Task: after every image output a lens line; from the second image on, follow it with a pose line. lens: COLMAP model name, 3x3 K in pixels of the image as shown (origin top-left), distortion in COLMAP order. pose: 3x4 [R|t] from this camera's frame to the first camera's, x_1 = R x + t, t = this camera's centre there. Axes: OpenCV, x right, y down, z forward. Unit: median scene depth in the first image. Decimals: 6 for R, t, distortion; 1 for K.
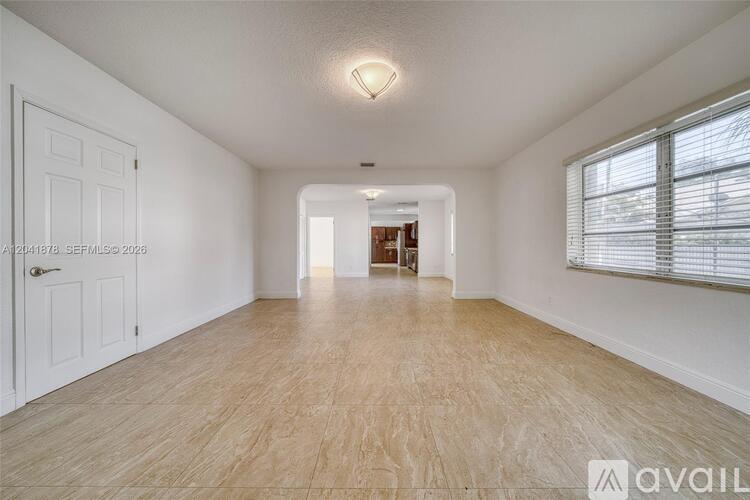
lens RADIAL K [[265.7, 0, 376.5], [0, 265.7, 246.3], [0, 0, 1]] dist [-0.001315, -0.000151]
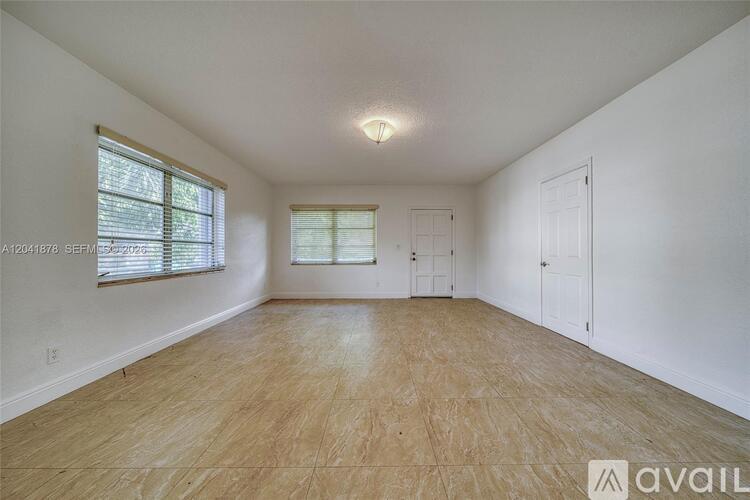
lens RADIAL K [[265.7, 0, 376.5], [0, 265.7, 246.3], [0, 0, 1]] dist [-0.001315, -0.000151]
pose [[-0.999955, 0.000646, -0.009496, 0.009300], [0.000772, 0.999911, -0.013329, -0.010833], [0.009486, -0.013335, -0.999866, 2.157156]]
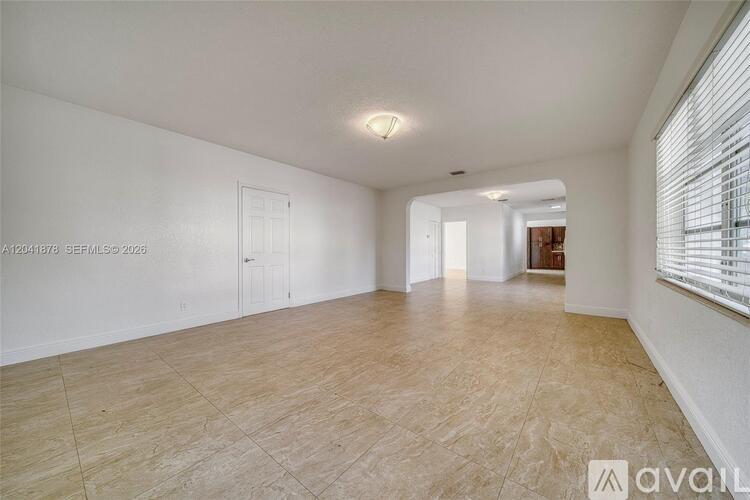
lens RADIAL K [[265.7, 0, 376.5], [0, 265.7, 246.3], [0, 0, 1]] dist [-0.001315, -0.000151]
pose [[0.785184, -0.006186, -0.619231, 0.718575], [-0.001568, 0.999927, -0.011977, 0.001734], [0.619260, 0.010375, 0.785117, -0.072541]]
